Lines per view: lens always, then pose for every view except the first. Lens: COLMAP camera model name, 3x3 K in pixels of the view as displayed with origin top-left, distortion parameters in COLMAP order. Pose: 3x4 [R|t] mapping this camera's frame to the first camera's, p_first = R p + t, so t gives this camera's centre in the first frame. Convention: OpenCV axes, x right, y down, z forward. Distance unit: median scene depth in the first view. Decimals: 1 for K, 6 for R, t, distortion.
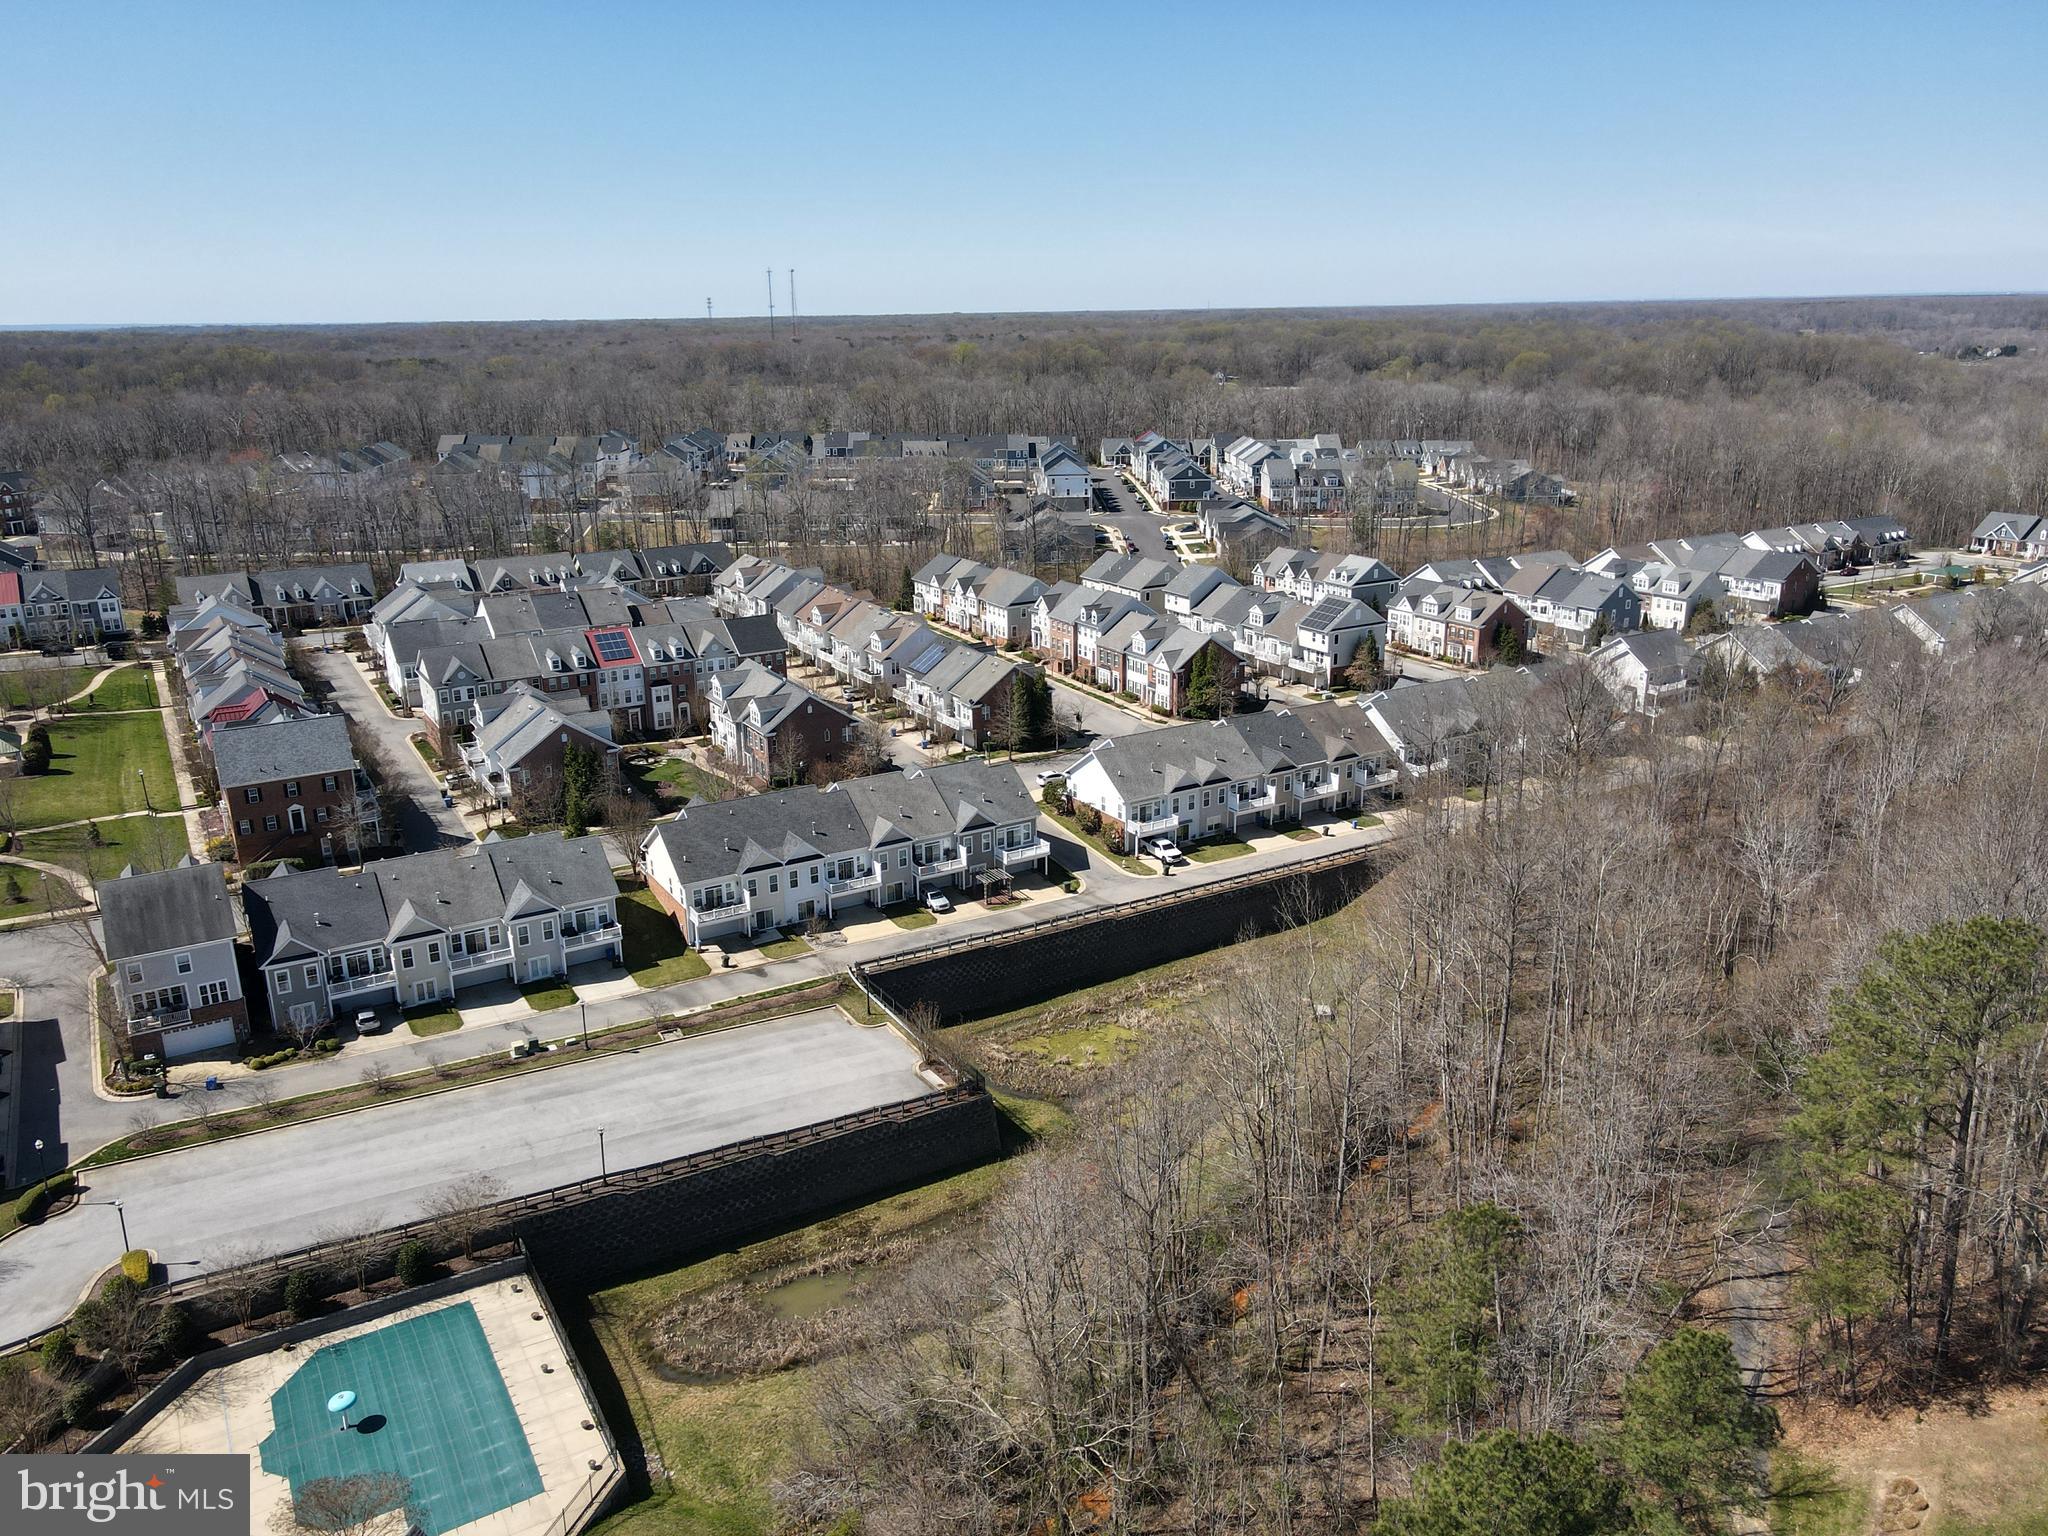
lens RADIAL K [[1498.2, 0, 1008.8], [0, 1498.2, 769.5], [0, 0, 1]] dist [-0.001183, 0.030764]
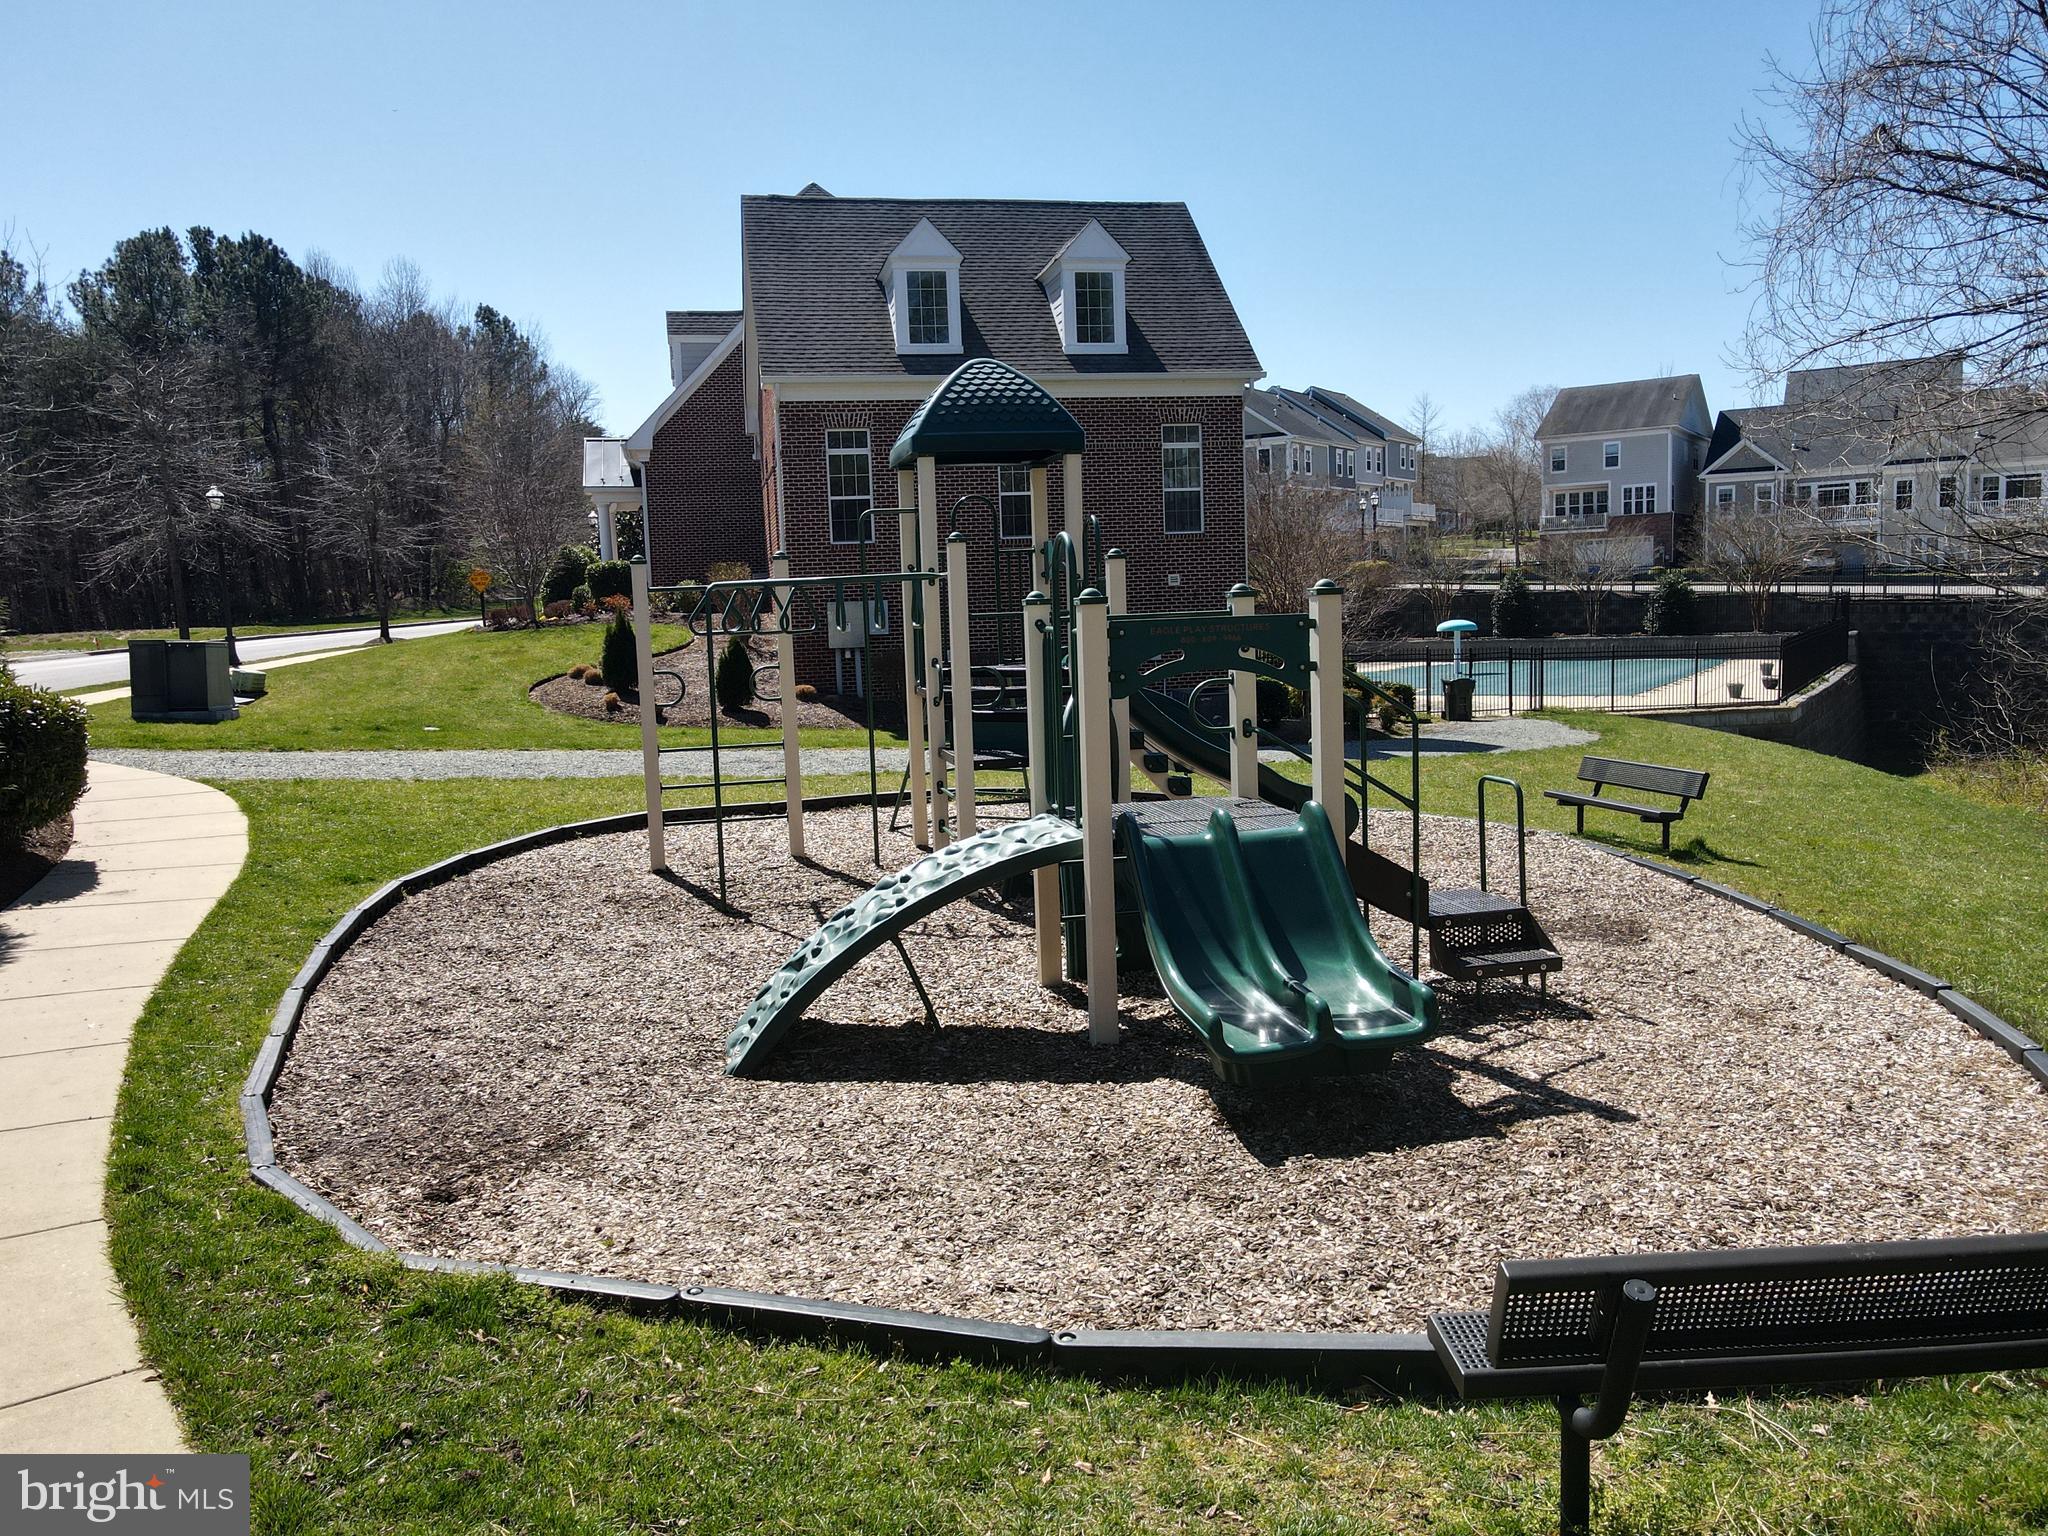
lens RADIAL K [[1498.2, 0, 1013.6], [0, 1498.2, 755.5], [0, 0, 1]] dist [-0.001183, 0.030764]
pose [[0.443131, 0.090501, -0.891877, 0.040587], [-0.231240, 0.972762, -0.016183, 0.289478], [0.866120, 0.213409, 0.451988, 0.290946]]
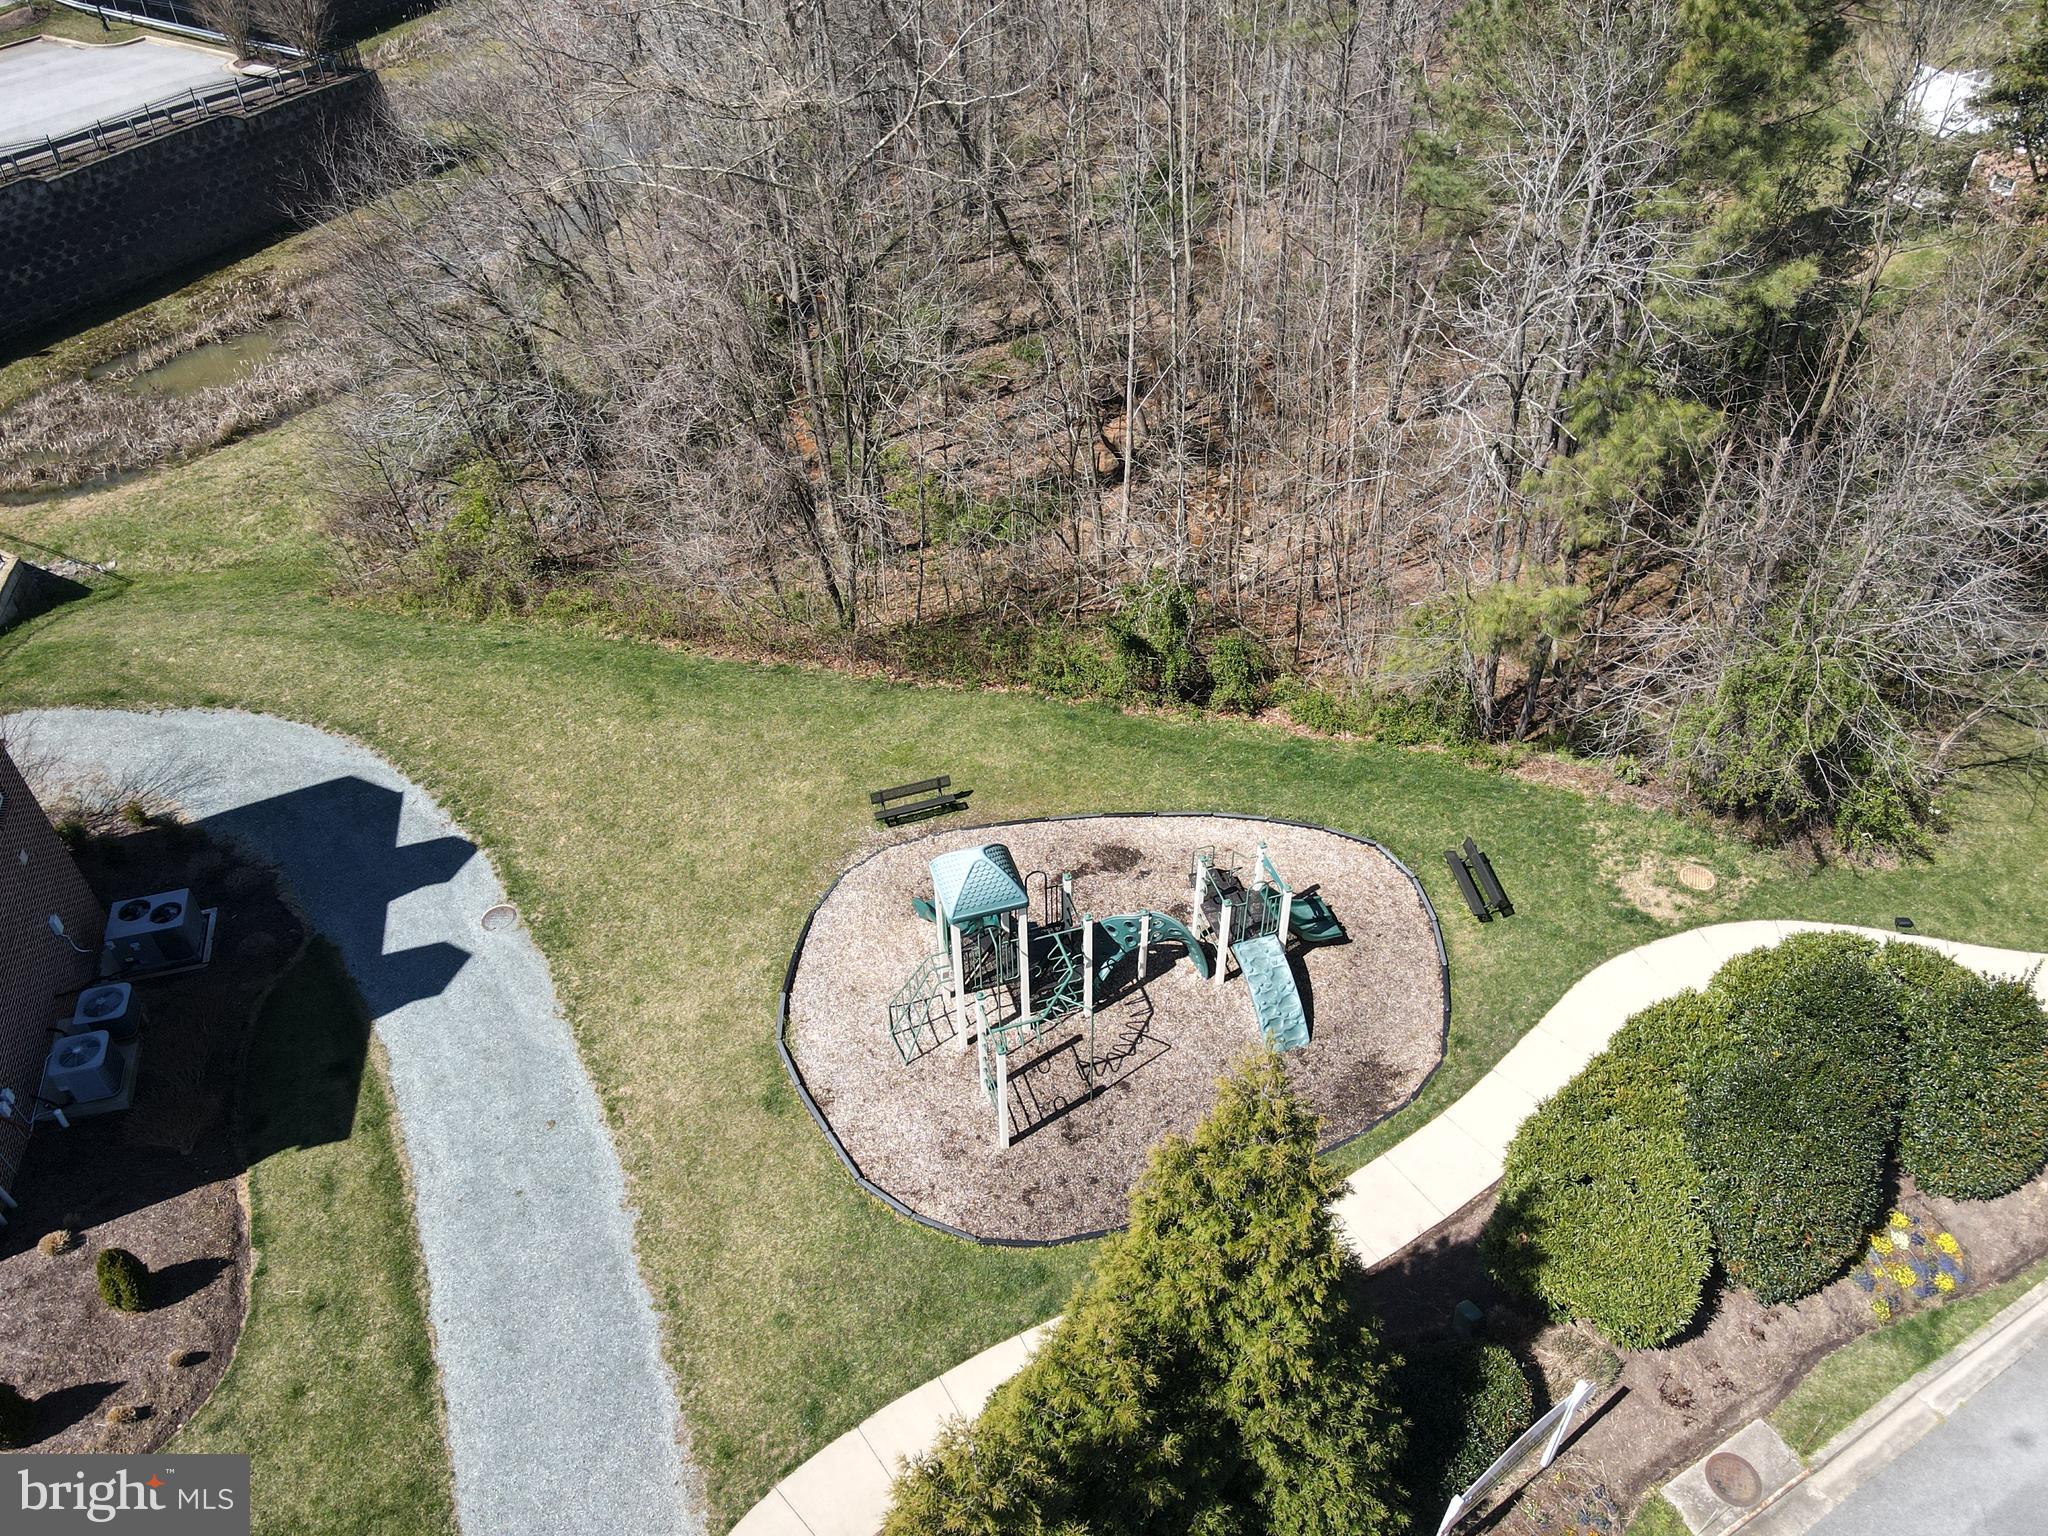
lens RADIAL K [[1498.2, 0, 1006.1], [0, 1498.2, 767.2], [0, 0, 1]] dist [-0.001183, 0.030764]
pose [[0.860684, -0.340591, 0.378446, -0.094648], [0.160642, 0.886997, 0.432932, 0.186560], [-0.483133, -0.311823, 0.818137, 0.187405]]
